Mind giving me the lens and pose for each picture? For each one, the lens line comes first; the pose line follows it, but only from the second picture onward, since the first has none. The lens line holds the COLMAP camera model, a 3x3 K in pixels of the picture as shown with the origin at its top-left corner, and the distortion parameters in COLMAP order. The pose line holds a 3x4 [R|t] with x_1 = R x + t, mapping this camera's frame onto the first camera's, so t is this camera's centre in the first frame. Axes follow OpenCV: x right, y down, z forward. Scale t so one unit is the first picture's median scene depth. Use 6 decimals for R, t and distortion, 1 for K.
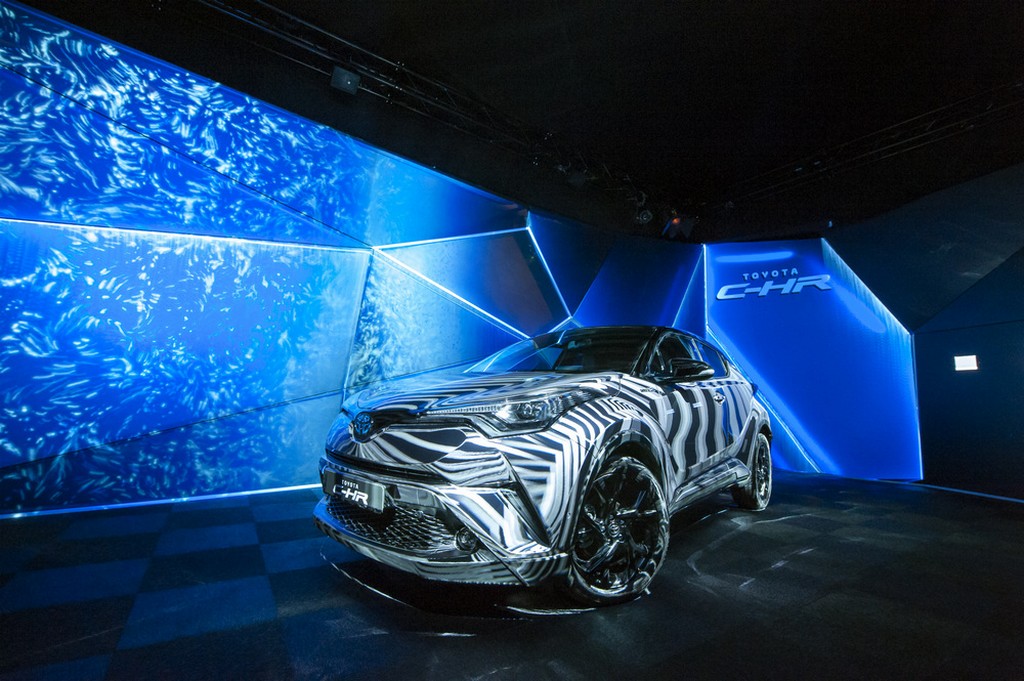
lens RADIAL K [[453.2, 0, 512.0], [0, 453.2, 340.5], [0, 0, 1]] dist [-0.010366, -0.000575]
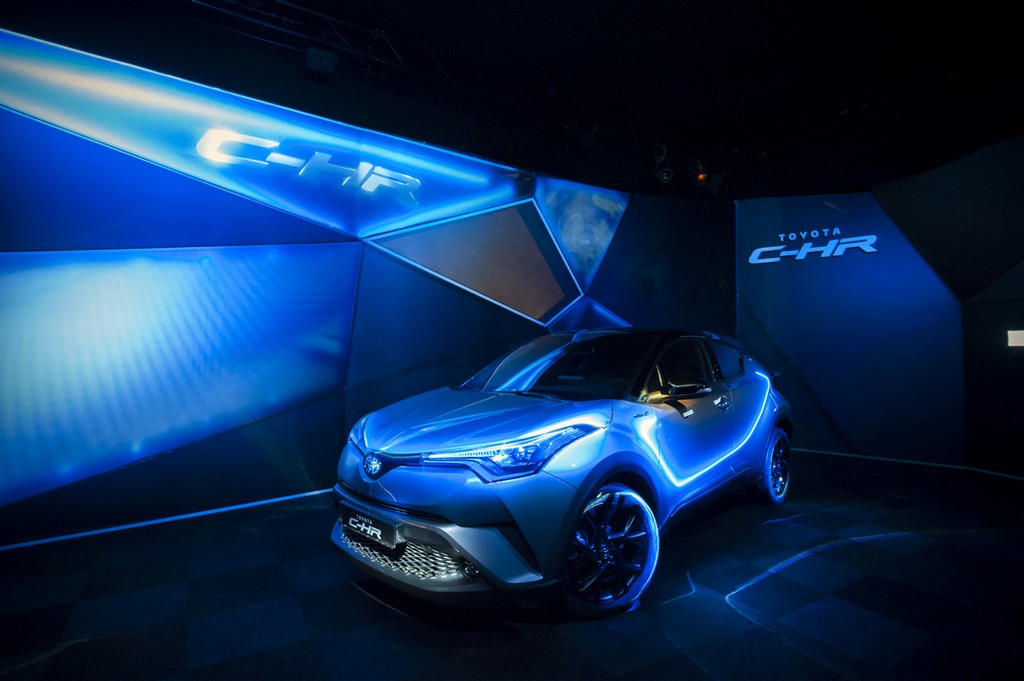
lens RADIAL K [[532.8, 0, 512.0], [0, 532.8, 340.5], [0, 0, 1]] dist [-0.001550, -0.000400]
pose [[0.998734, -0.035862, -0.035288, 0.060340], [0.039500, 0.993314, 0.108474, -0.225185], [0.031161, -0.109731, 0.993473, -0.219493]]
